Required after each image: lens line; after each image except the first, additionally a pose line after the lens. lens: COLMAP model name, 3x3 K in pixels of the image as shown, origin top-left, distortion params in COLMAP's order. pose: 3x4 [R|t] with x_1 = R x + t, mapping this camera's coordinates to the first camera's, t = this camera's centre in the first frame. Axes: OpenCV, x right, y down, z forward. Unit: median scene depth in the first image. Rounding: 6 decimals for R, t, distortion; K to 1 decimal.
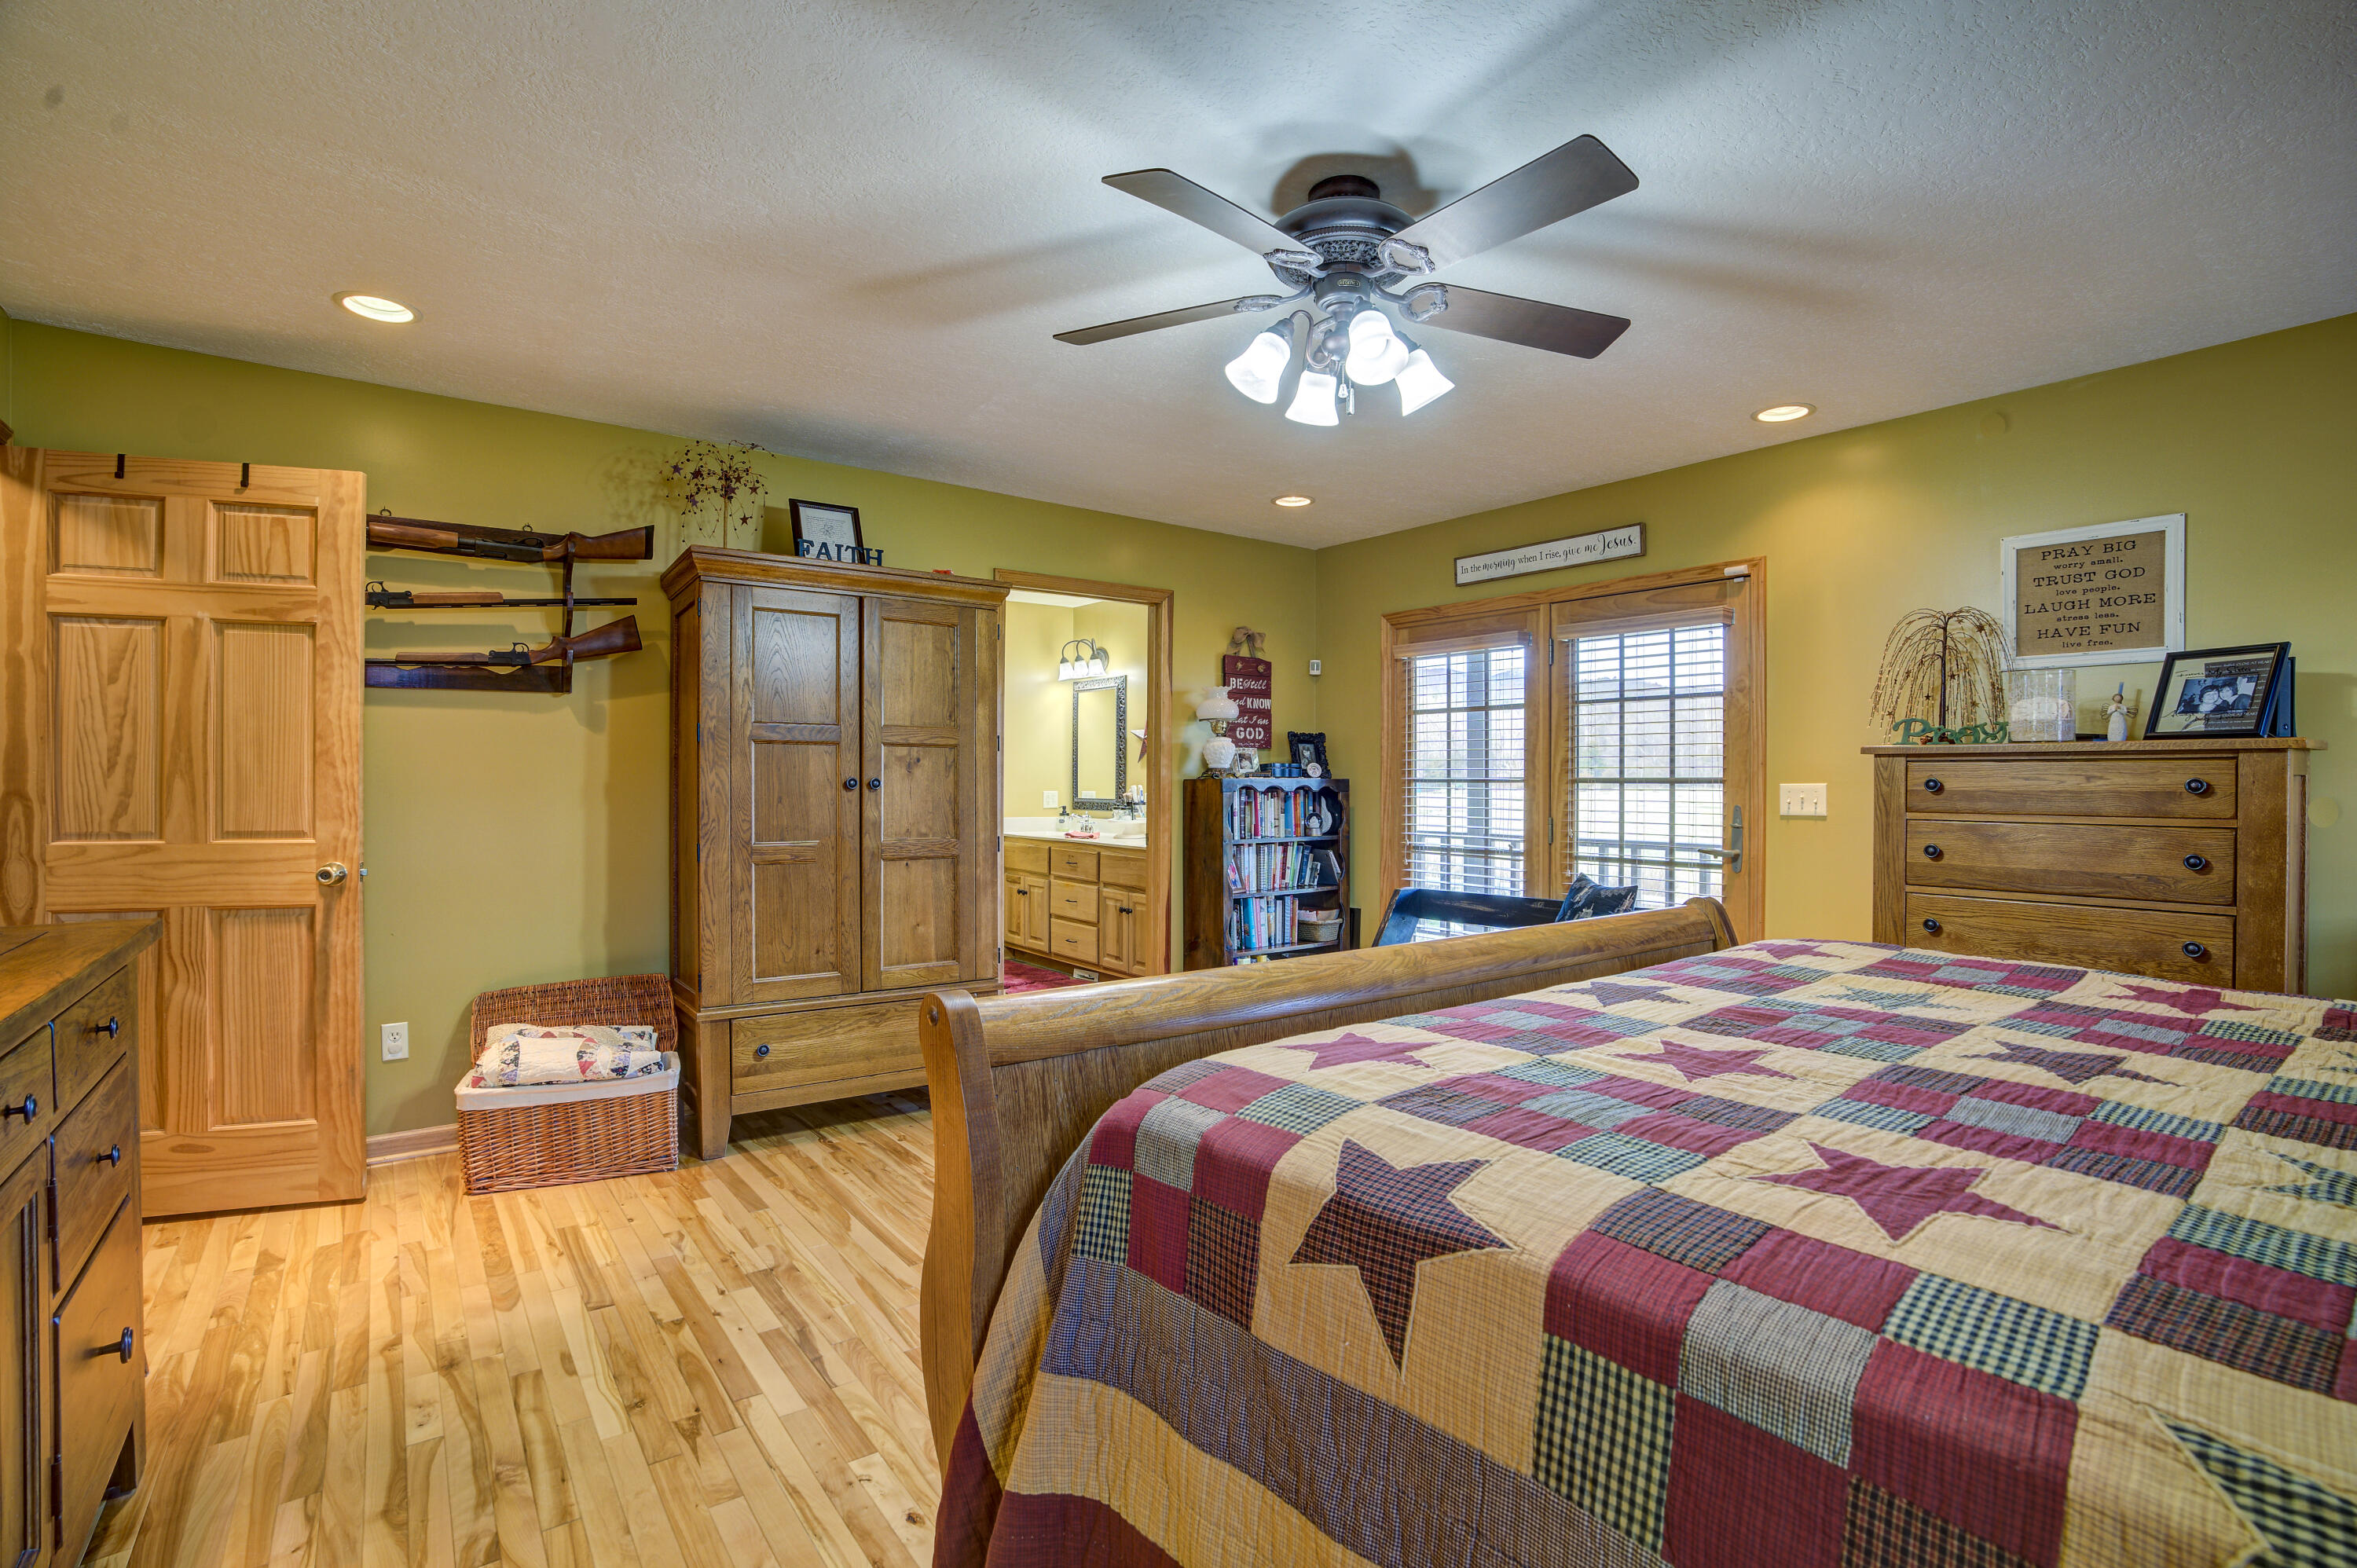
lens RADIAL K [[1135.5, 0, 1175.7], [0, 1135.5, 782.7], [0, 0, 1]] dist [-0.038795, 0.009836]
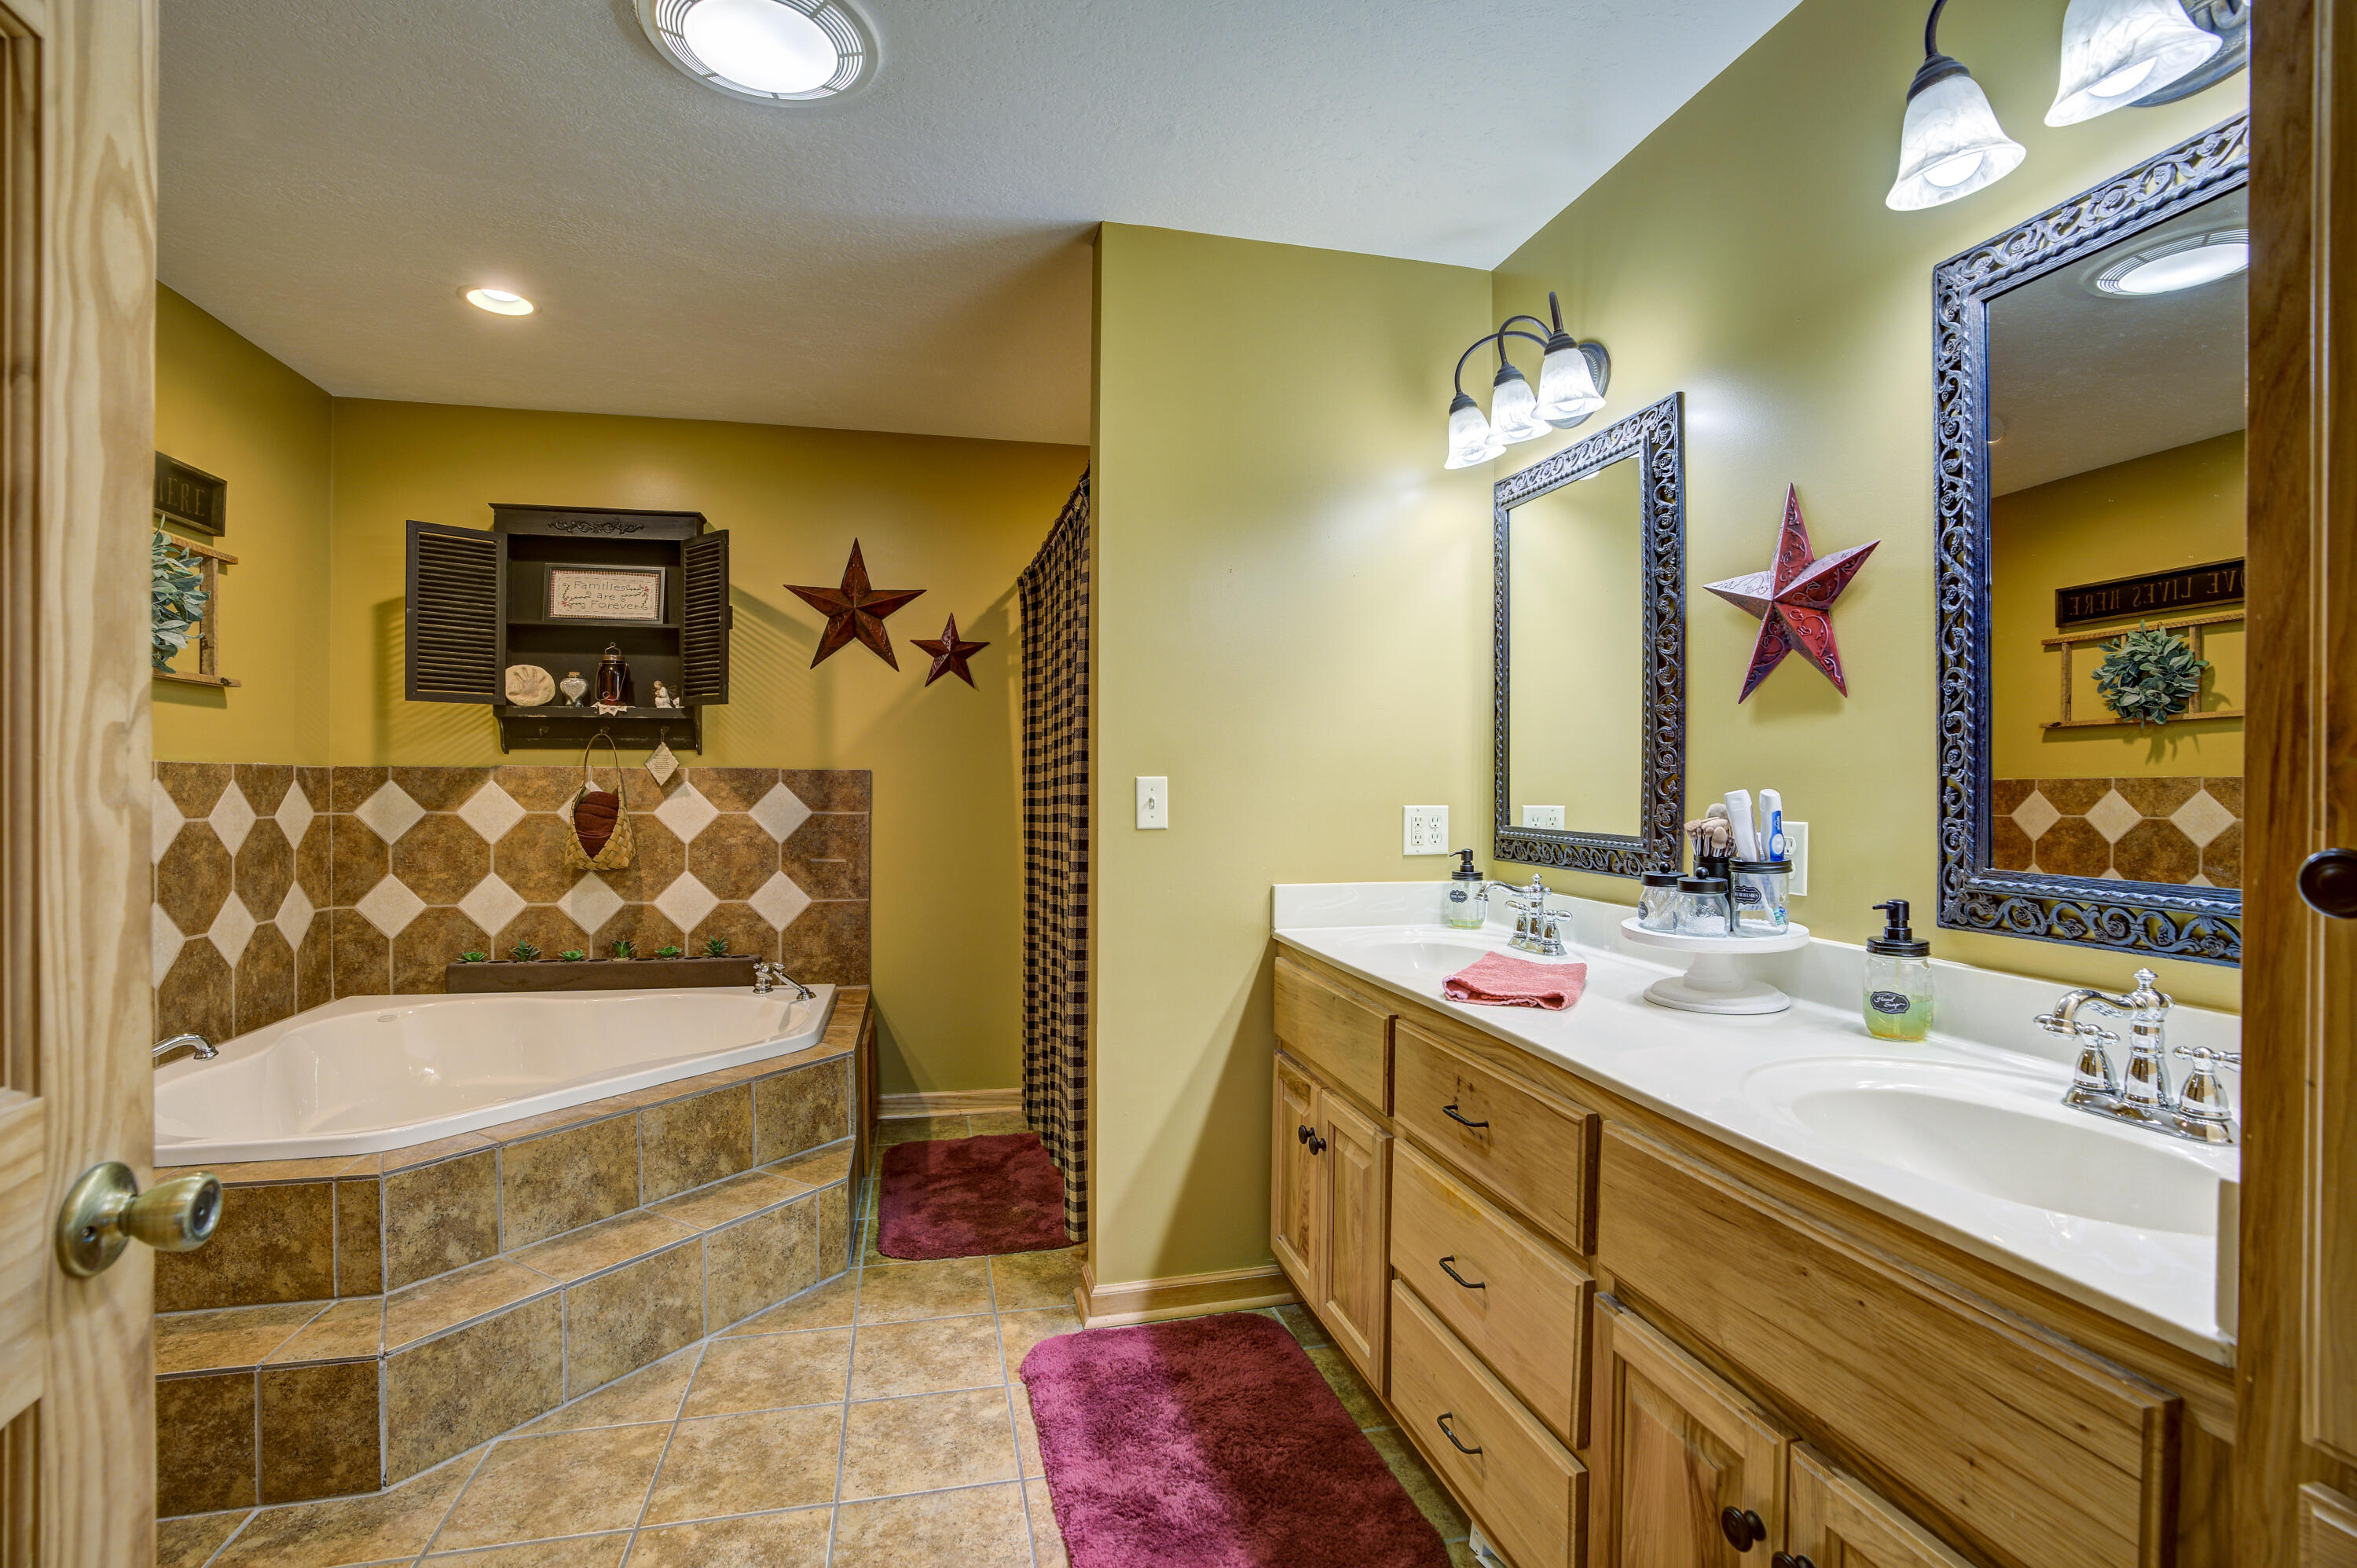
lens RADIAL K [[1135.5, 0, 1187.1], [0, 1135.5, 782.8], [0, 0, 1]] dist [-0.038795, 0.009836]
pose [[0.927600, -0.002126, -0.373568, -0.053460], [0.000691, 0.999992, -0.003975, 0.002166], [0.373573, 0.003429, 0.927594, 0.706754]]
